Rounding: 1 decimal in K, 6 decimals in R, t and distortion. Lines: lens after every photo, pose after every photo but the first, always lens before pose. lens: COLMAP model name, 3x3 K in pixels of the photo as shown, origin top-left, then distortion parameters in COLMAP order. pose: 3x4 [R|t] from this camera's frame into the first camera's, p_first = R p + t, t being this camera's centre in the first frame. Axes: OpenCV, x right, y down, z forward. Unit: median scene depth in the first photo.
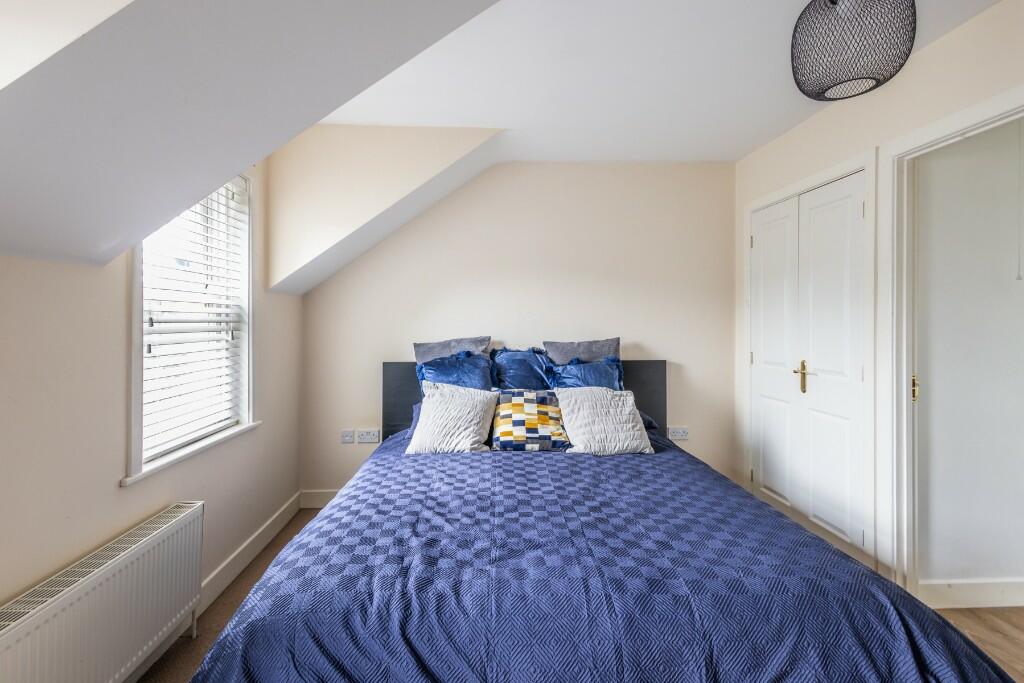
lens RADIAL K [[478.6, 0, 498.5], [0, 478.6, 320.2], [0, 0, 1]] dist [0.009327, -0.001383]
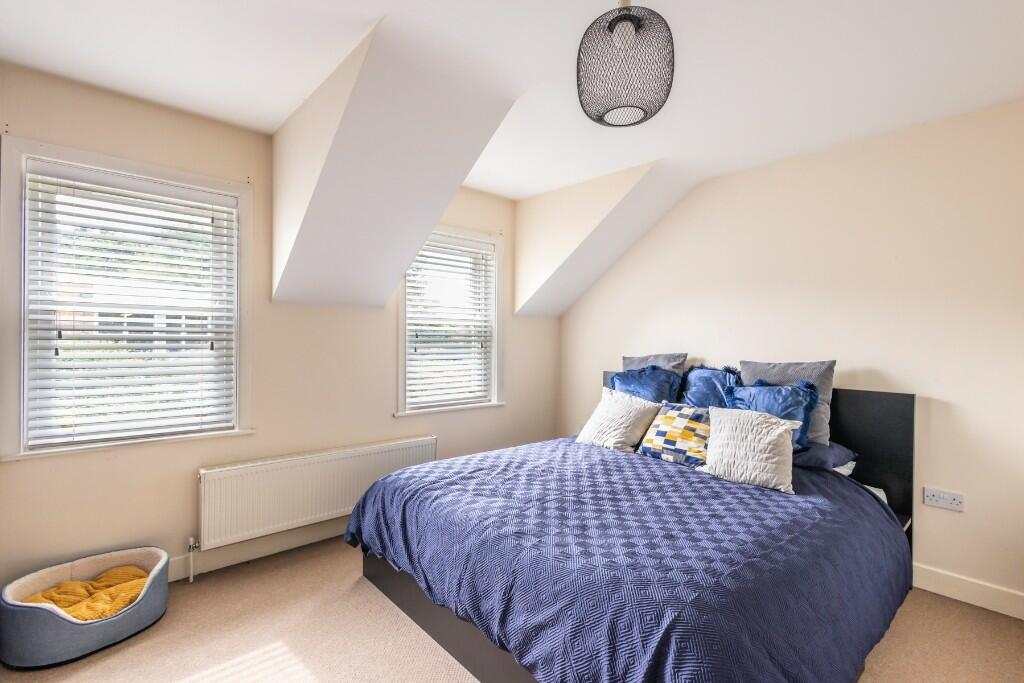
lens RADIAL K [[473.9, 0, 518.7], [0, 473.9, 330.1], [0, 0, 1]] dist [0.003758, 0.000185]
pose [[0.643019, -0.002046, -0.765848, 0.656521], [-0.011344, 0.999861, -0.012196, 0.000178], [0.765766, 0.016529, 0.642906, 0.070767]]
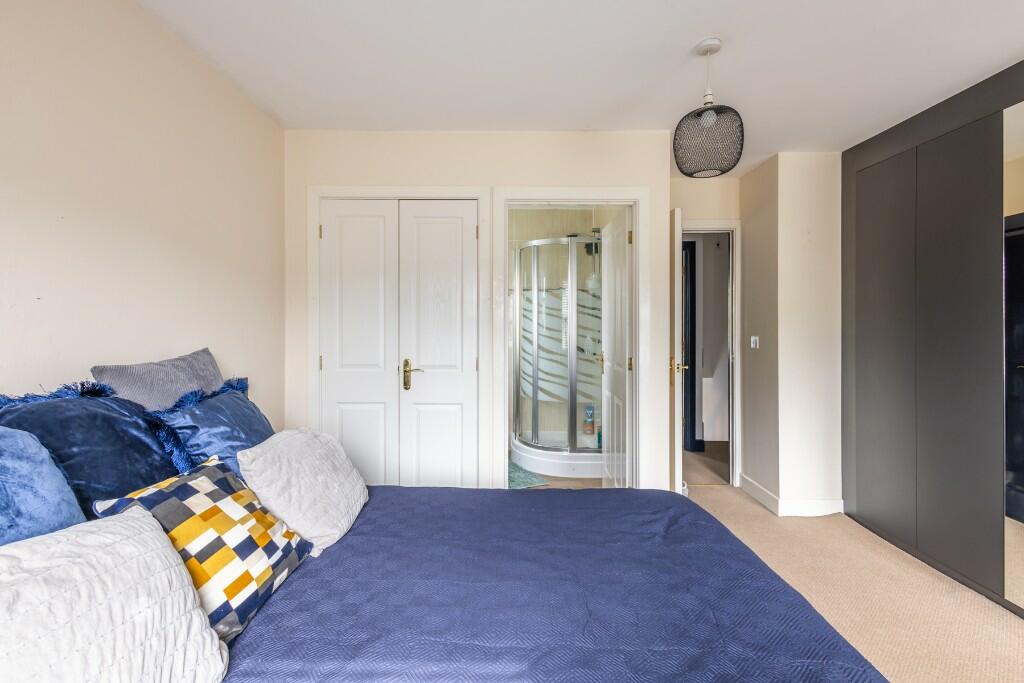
lens RADIAL K [[473.7, 0, 511.1], [0, 473.7, 321.2], [0, 0, 1]] dist [0.013785, -0.000645]
pose [[0.051044, 0.002725, 0.998693, -0.397113], [-0.006399, 0.999977, -0.002401, 0.001778], [-0.998676, -0.006268, 0.051061, 0.738002]]
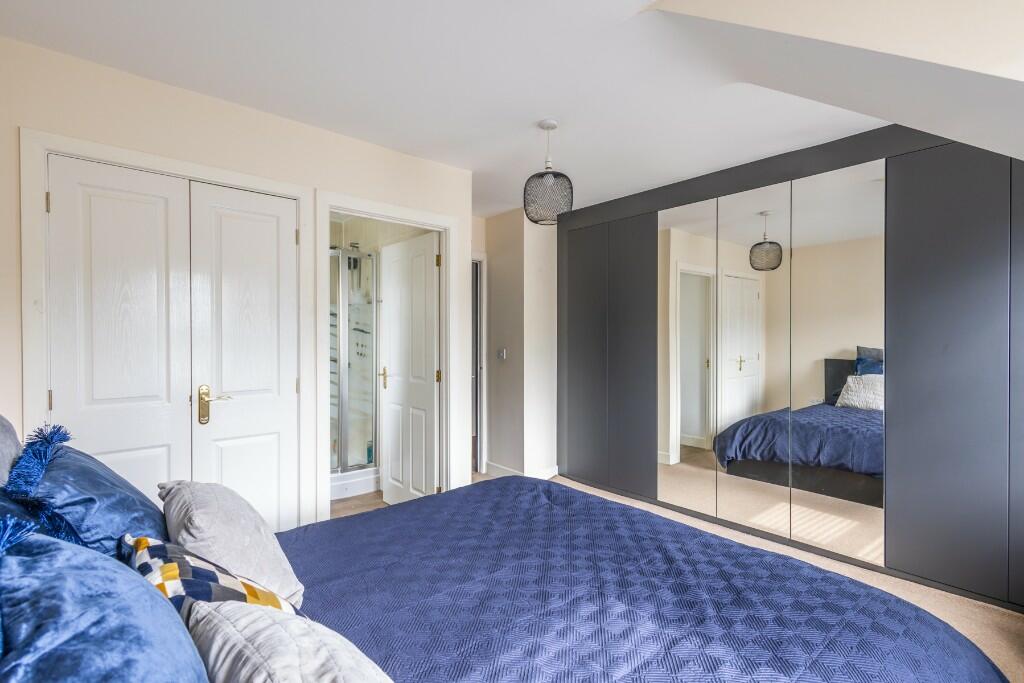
lens RADIAL K [[472.7, 0, 508.3], [0, 472.7, 343.9], [0, 0, 1]] dist [0.012918, -0.000027]
pose [[-0.619464, -0.008134, 0.784983, -0.340818], [-0.002095, 0.999960, 0.008709, 0.003779], [-0.785022, 0.003750, -0.619457, 1.123069]]
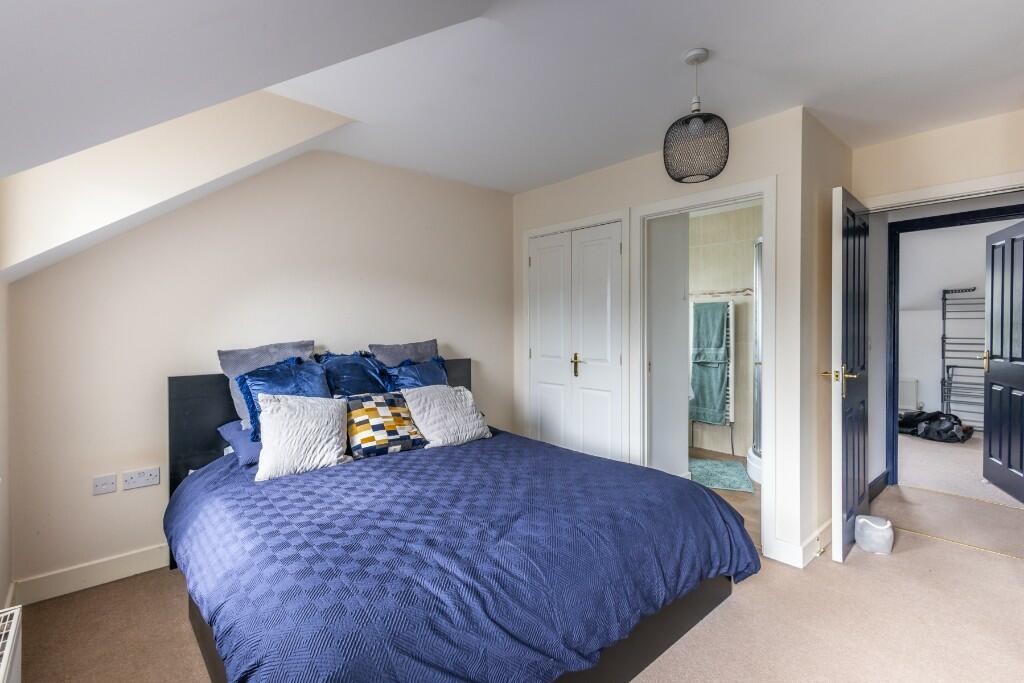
lens RADIAL K [[473.9, 0, 518.7], [0, 473.9, 330.1], [0, 0, 1]] dist [0.003758, 0.000185]
pose [[0.767848, -0.006074, 0.640603, -0.361498], [-0.000812, 0.999945, 0.010454, 0.005243], [-0.640631, -0.008547, 0.767801, 0.071668]]
